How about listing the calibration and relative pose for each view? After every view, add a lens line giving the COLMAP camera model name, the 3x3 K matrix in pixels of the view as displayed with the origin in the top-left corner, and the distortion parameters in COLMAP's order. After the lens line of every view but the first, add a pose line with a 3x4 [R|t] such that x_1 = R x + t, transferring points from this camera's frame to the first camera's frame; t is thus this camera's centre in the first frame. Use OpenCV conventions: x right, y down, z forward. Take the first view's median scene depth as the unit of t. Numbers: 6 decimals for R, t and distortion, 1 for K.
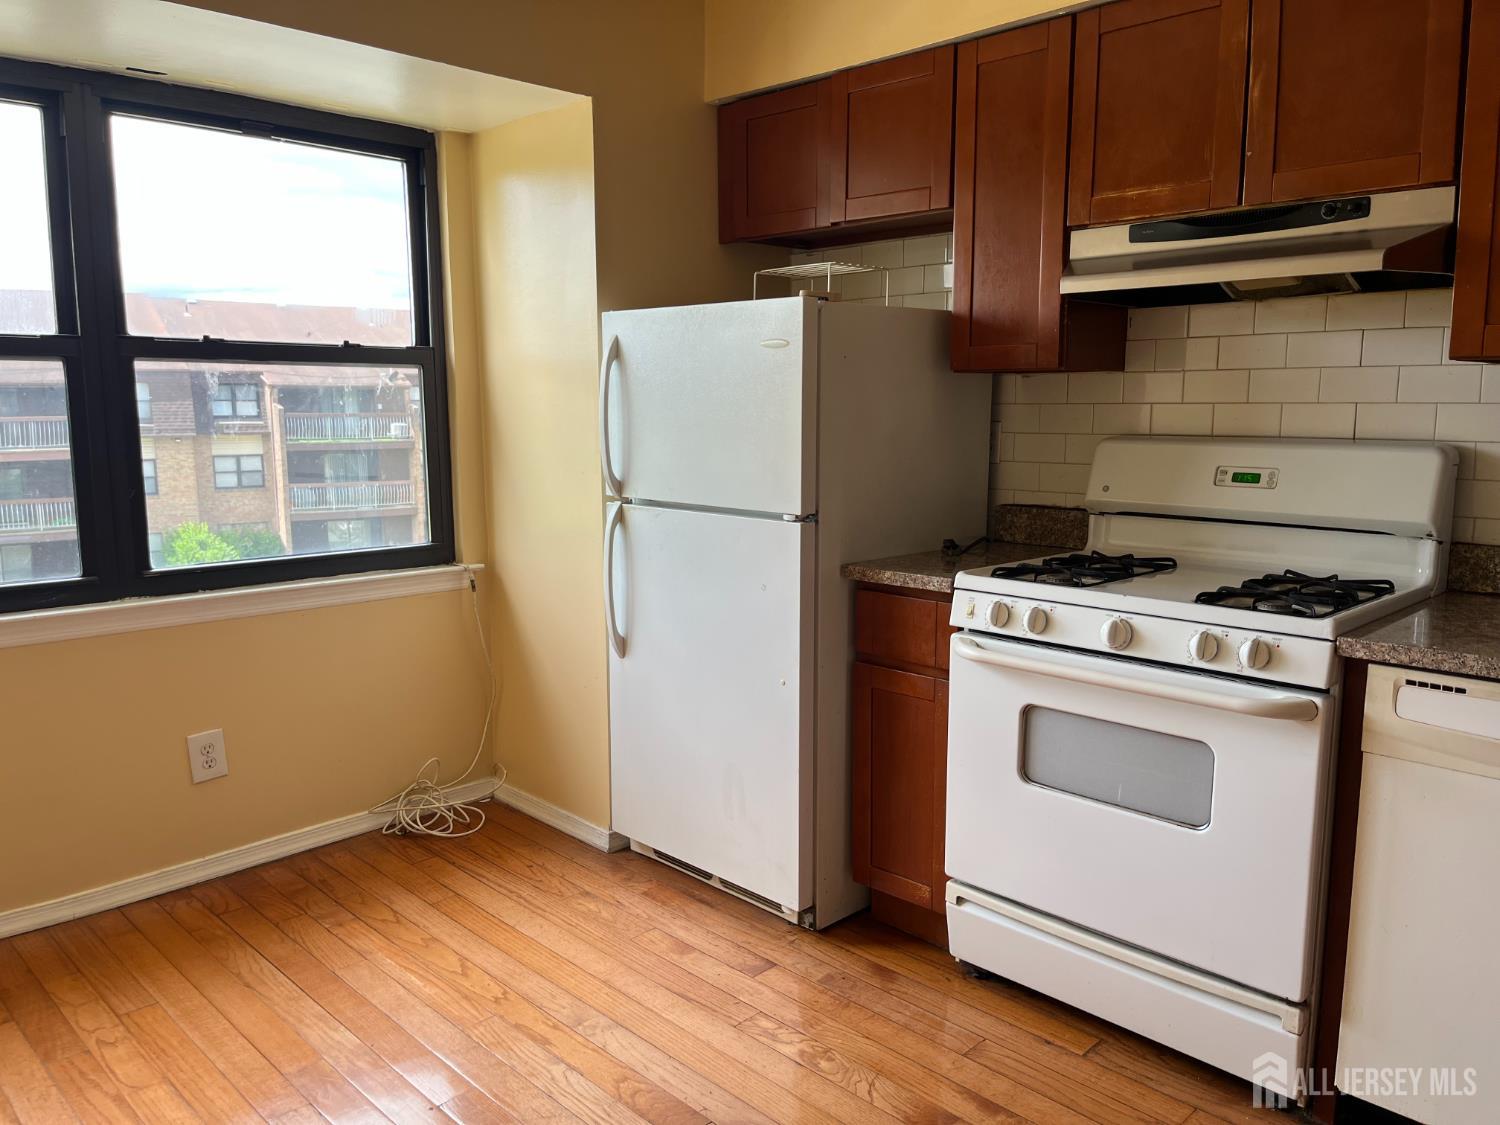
lens RADIAL K [[1136.7, 0, 745.9], [0, 1136.7, 567.4], [0, 0, 1]] dist [0.058110, -0.086007]
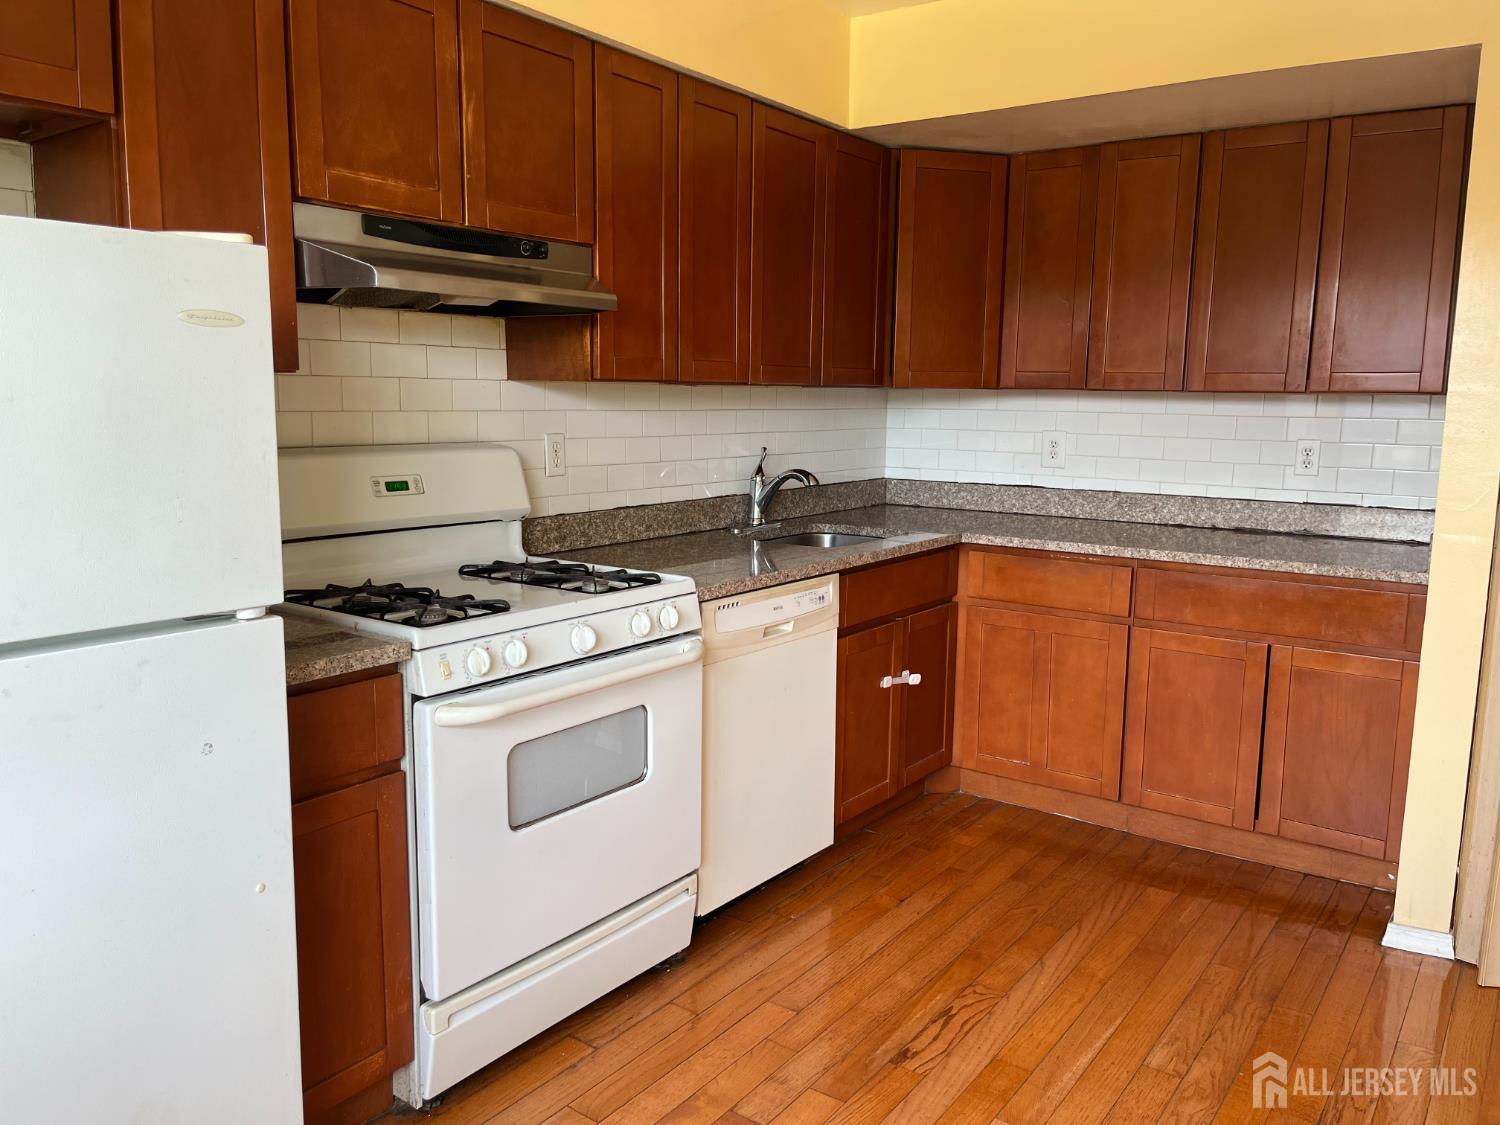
lens RADIAL K [[1144.1, 0, 750.0], [0, 1144.1, 562.5], [0, 0, 1]] dist [0.071331, -0.085563]
pose [[-0.169608, -0.144479, 0.974863, -0.614740], [0.130161, 0.977246, 0.167478, -0.142428], [-0.976878, 0.155295, -0.146943, 0.860496]]
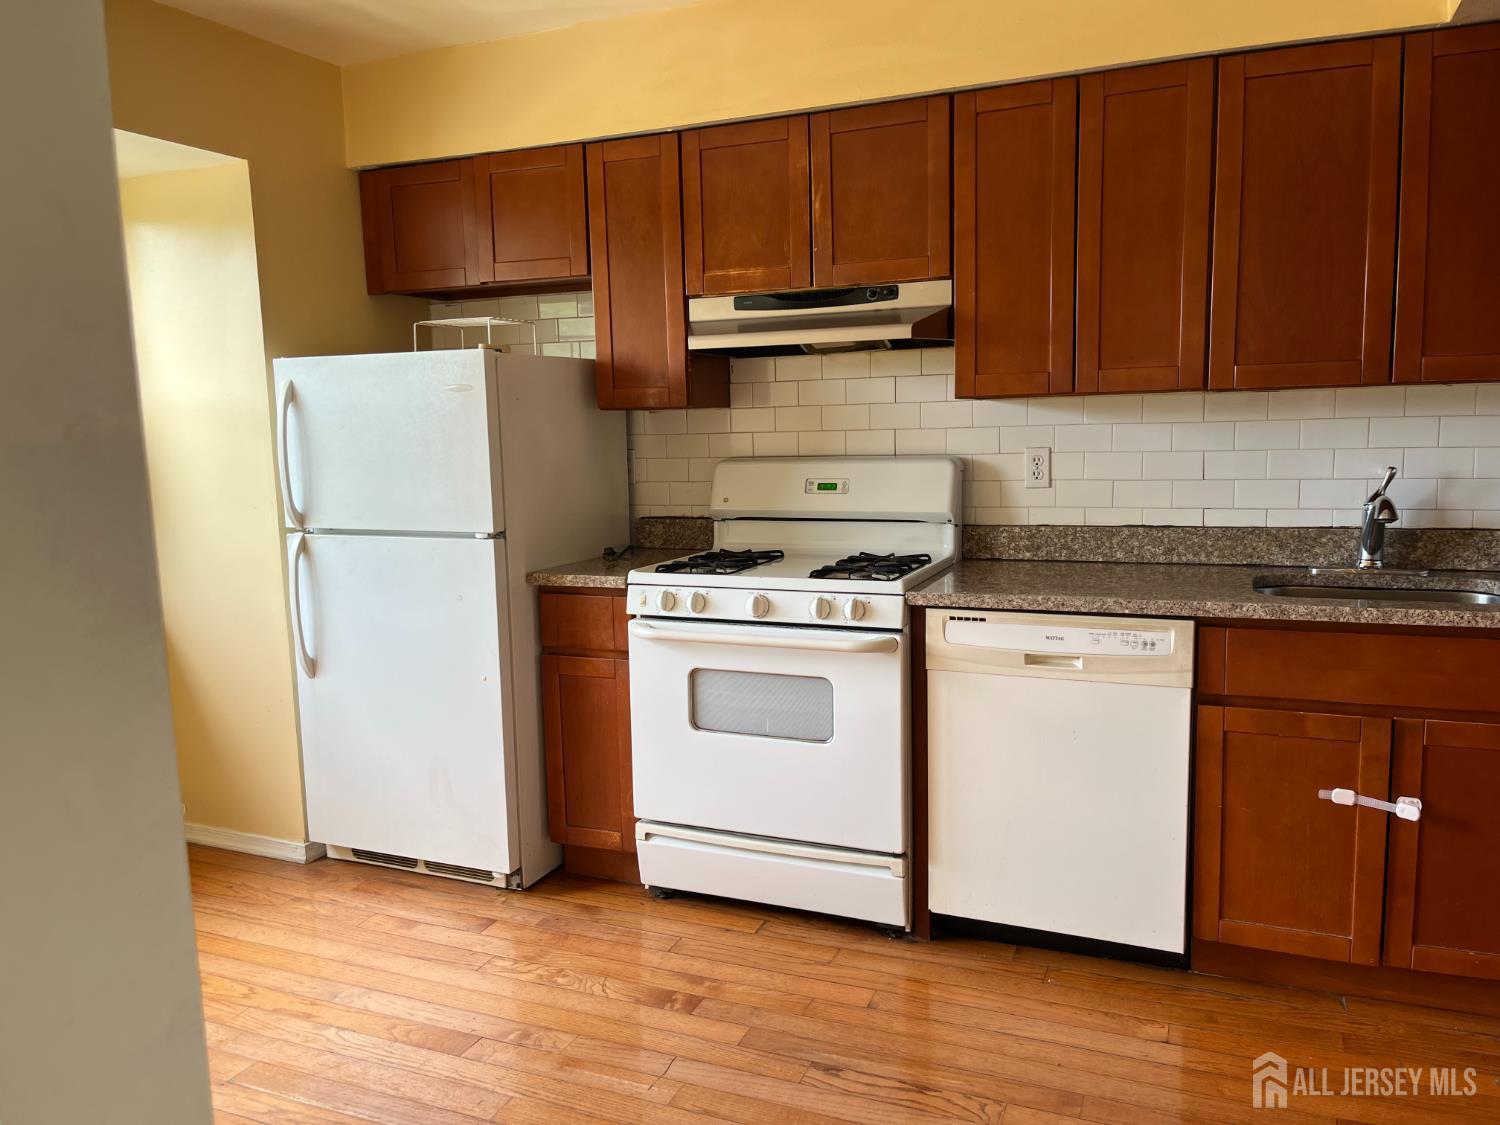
lens RADIAL K [[1136.7, 0, 745.9], [0, 1136.7, 567.4], [0, 0, 1]] dist [0.058110, -0.086007]
pose [[0.923394, -0.068680, 0.377660, -0.160864], [0.077607, 0.996948, -0.008450, 0.020174], [-0.375928, 0.037112, 0.925906, -0.193113]]
